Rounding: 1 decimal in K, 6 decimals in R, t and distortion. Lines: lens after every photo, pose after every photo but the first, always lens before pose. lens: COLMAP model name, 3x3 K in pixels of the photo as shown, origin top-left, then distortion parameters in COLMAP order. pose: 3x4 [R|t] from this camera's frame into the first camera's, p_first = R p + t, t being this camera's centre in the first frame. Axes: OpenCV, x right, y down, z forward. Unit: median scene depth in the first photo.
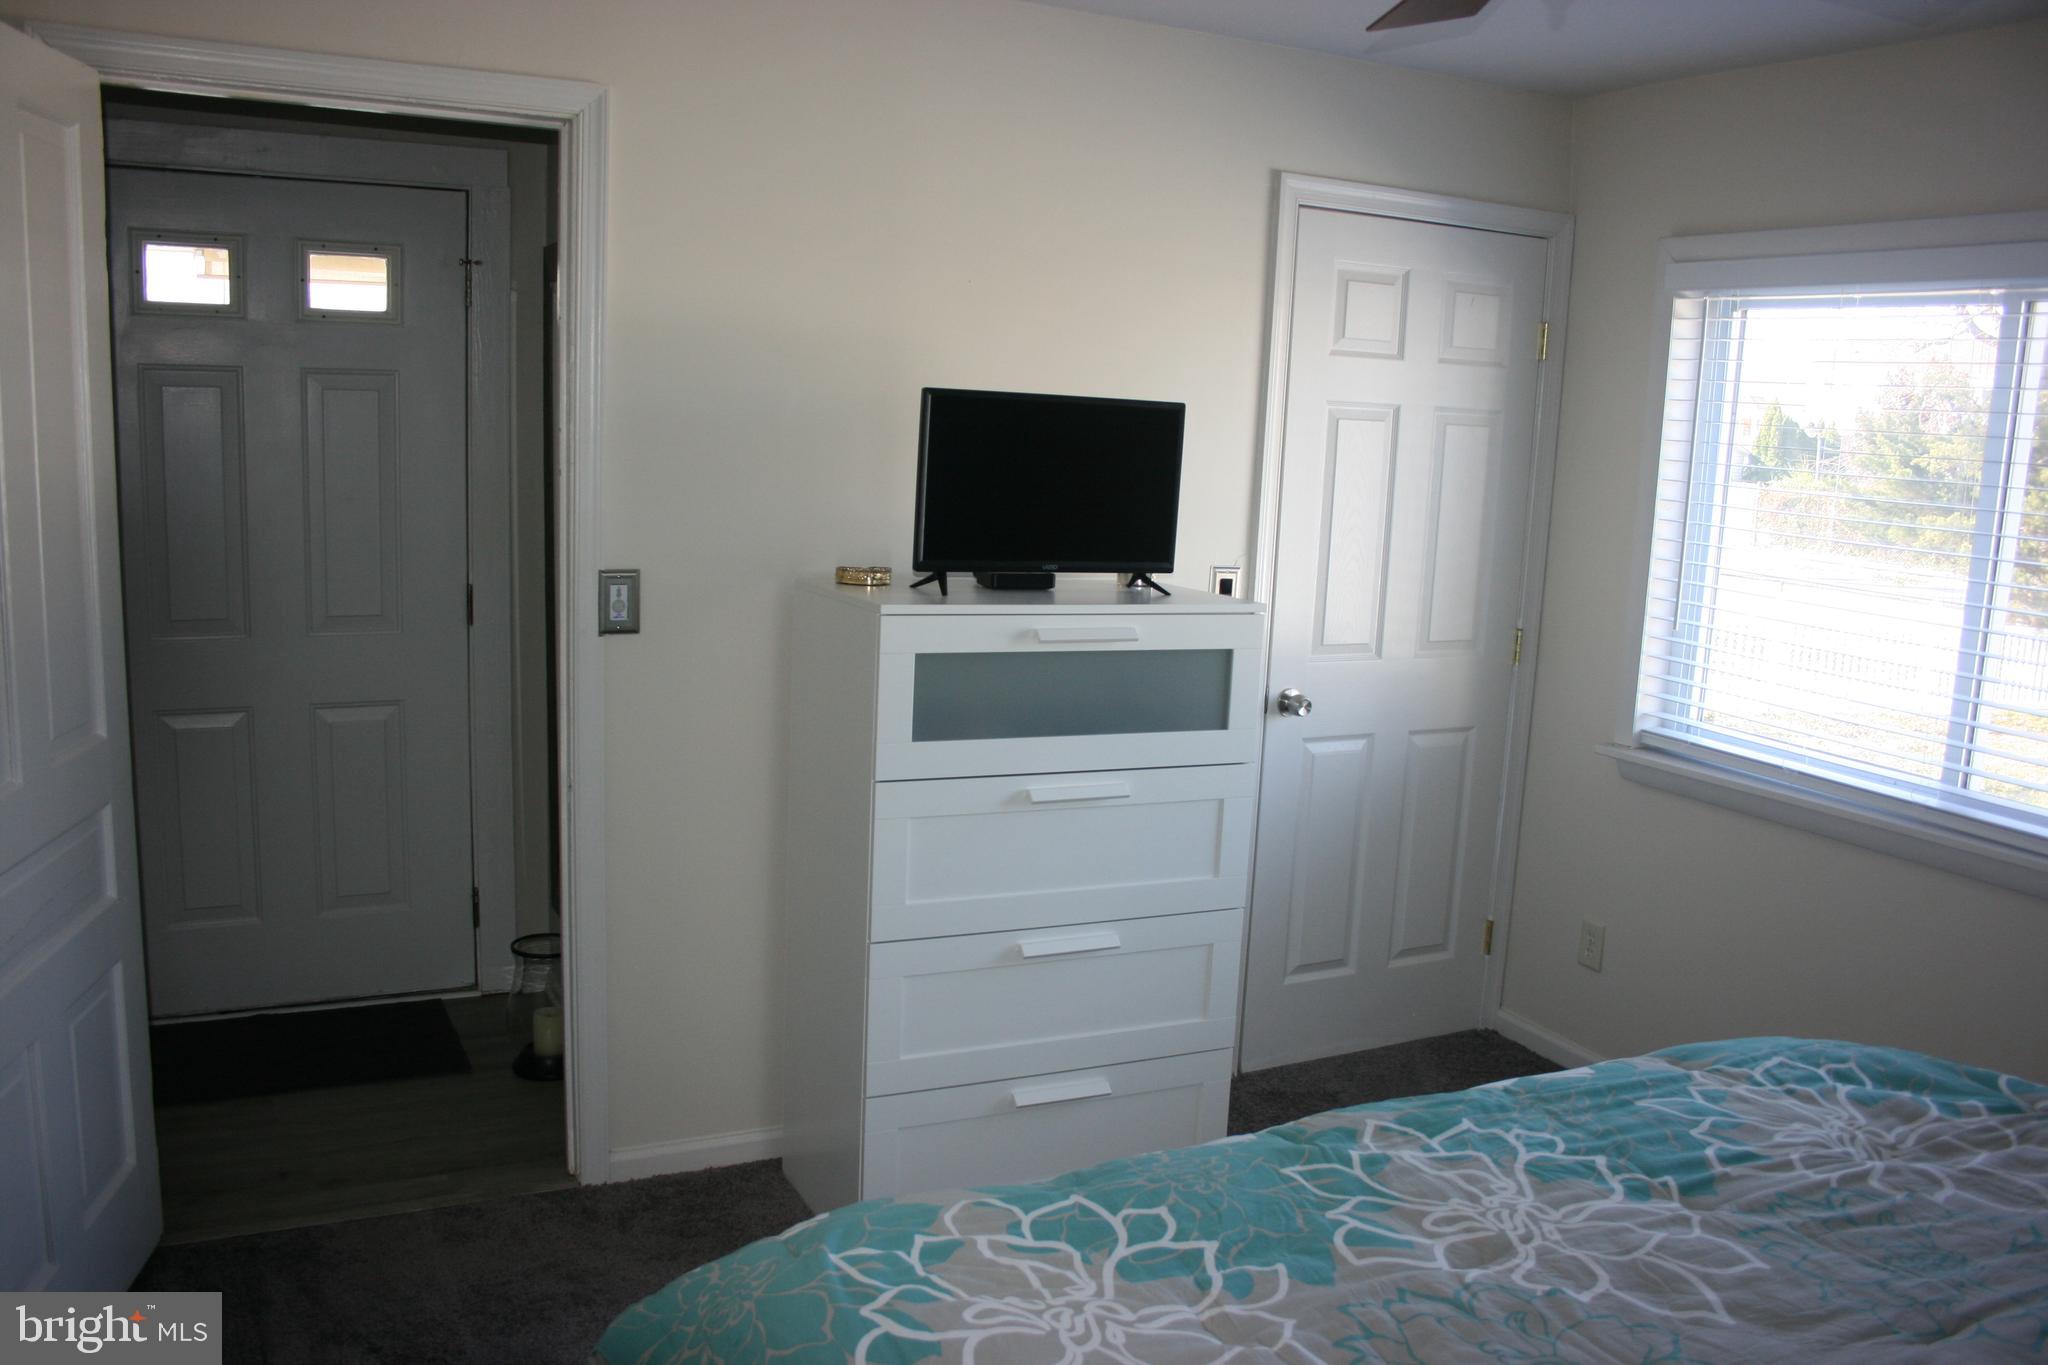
lens RADIAL K [[1698.5, 0, 1002.2], [0, 1698.5, 692.1], [0, 0, 1]] dist [-0.152291, 0.133929]
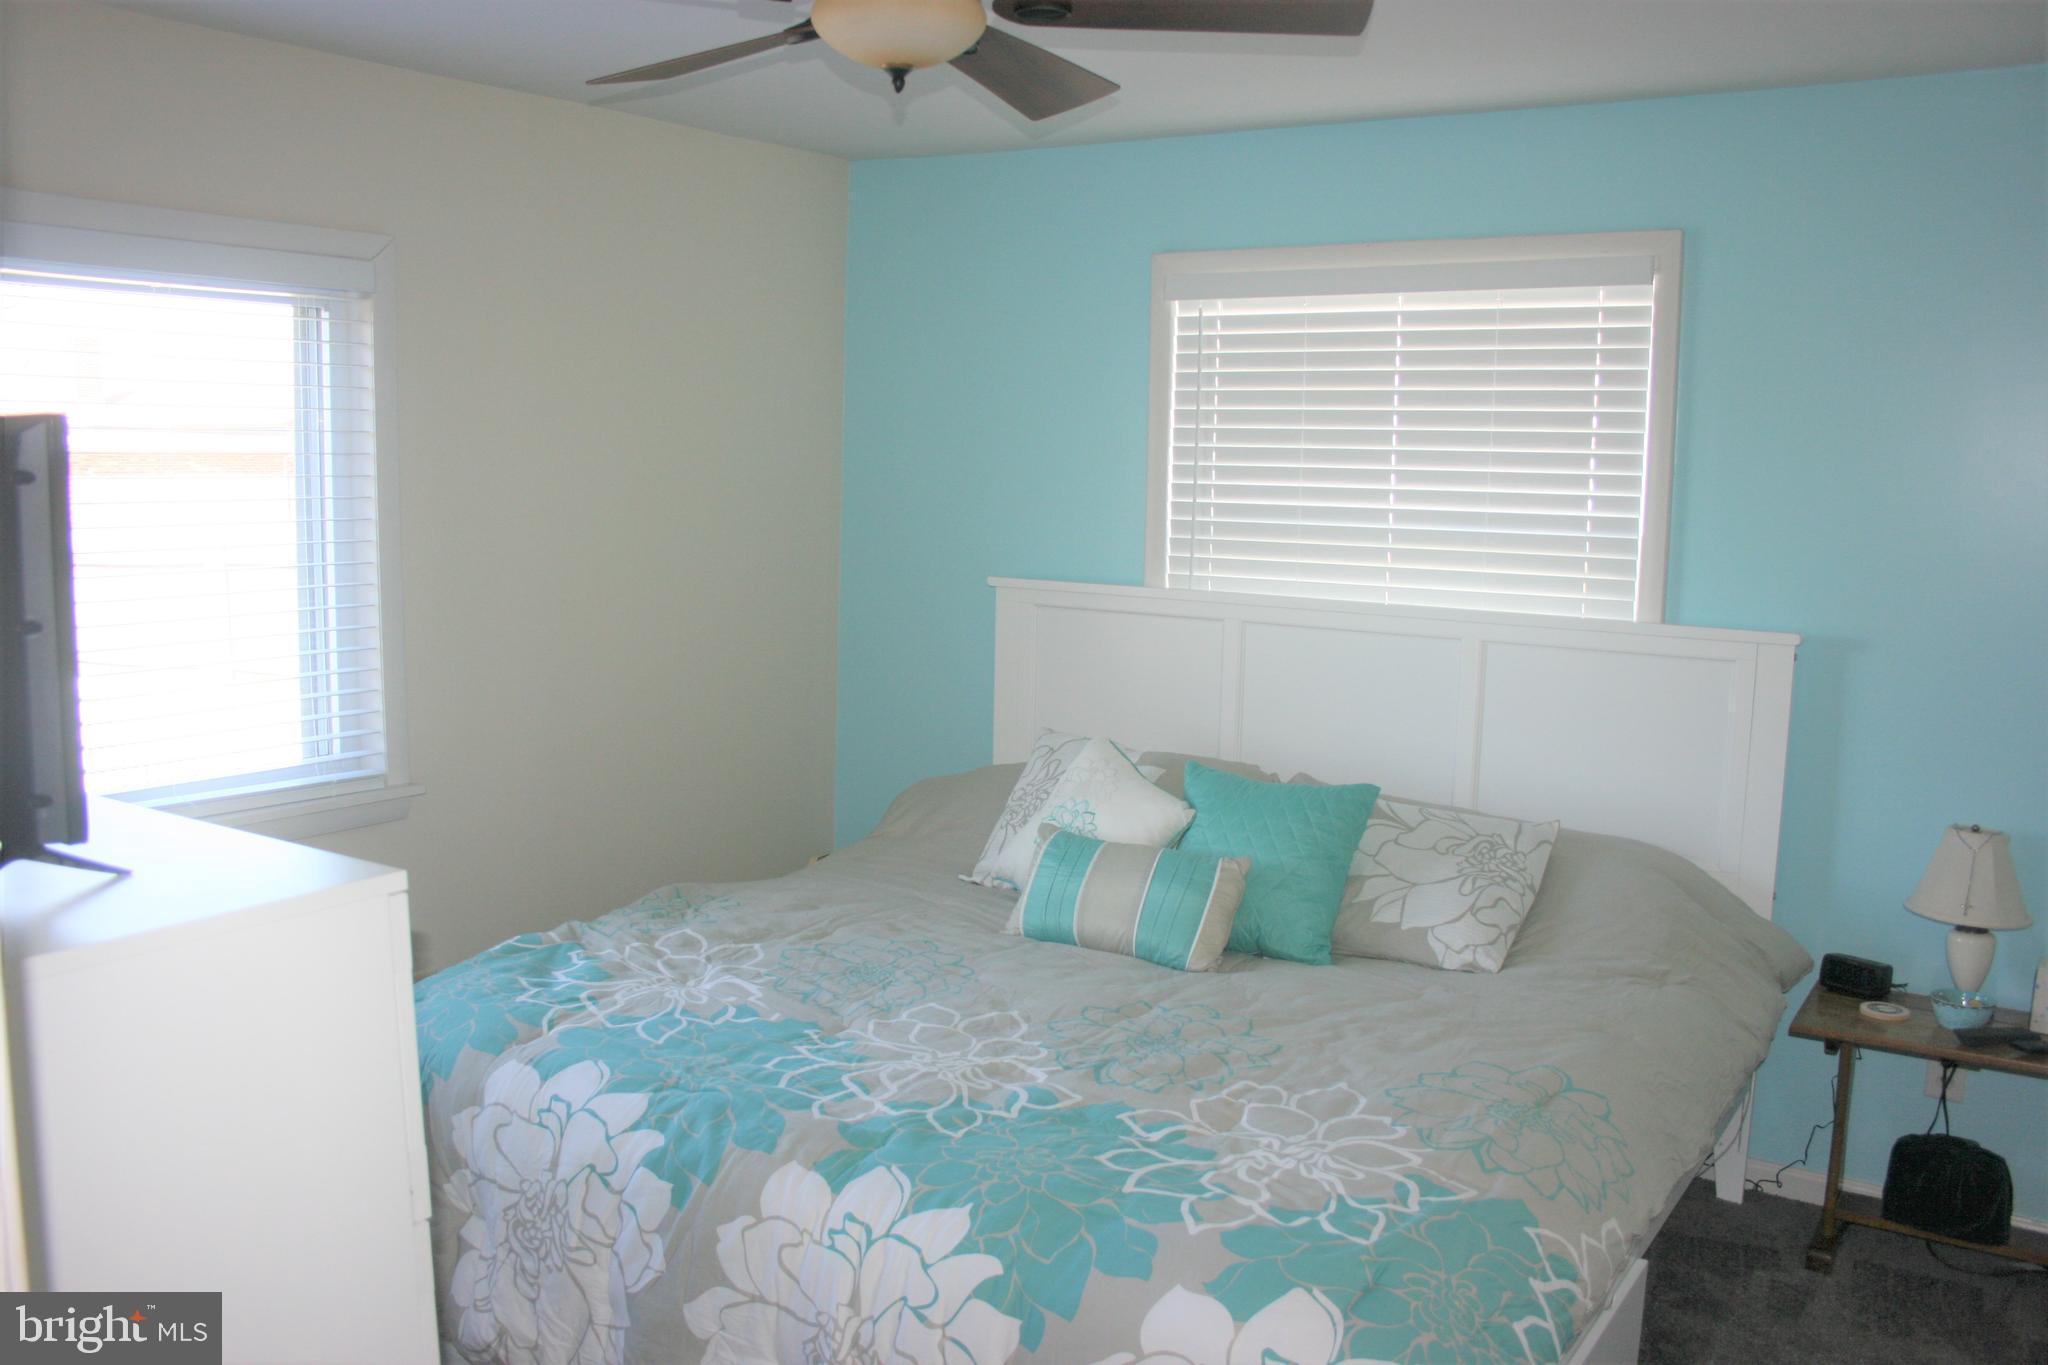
lens RADIAL K [[1698.5, 0, 1002.2], [0, 1698.5, 692.1], [0, 0, 1]] dist [-0.152291, 0.133929]
pose [[-0.512602, -0.163284, 0.842958, -0.760441], [0.102552, 0.963081, 0.248914, -0.278117], [-0.852480, 0.214041, -0.476932, 1.501899]]
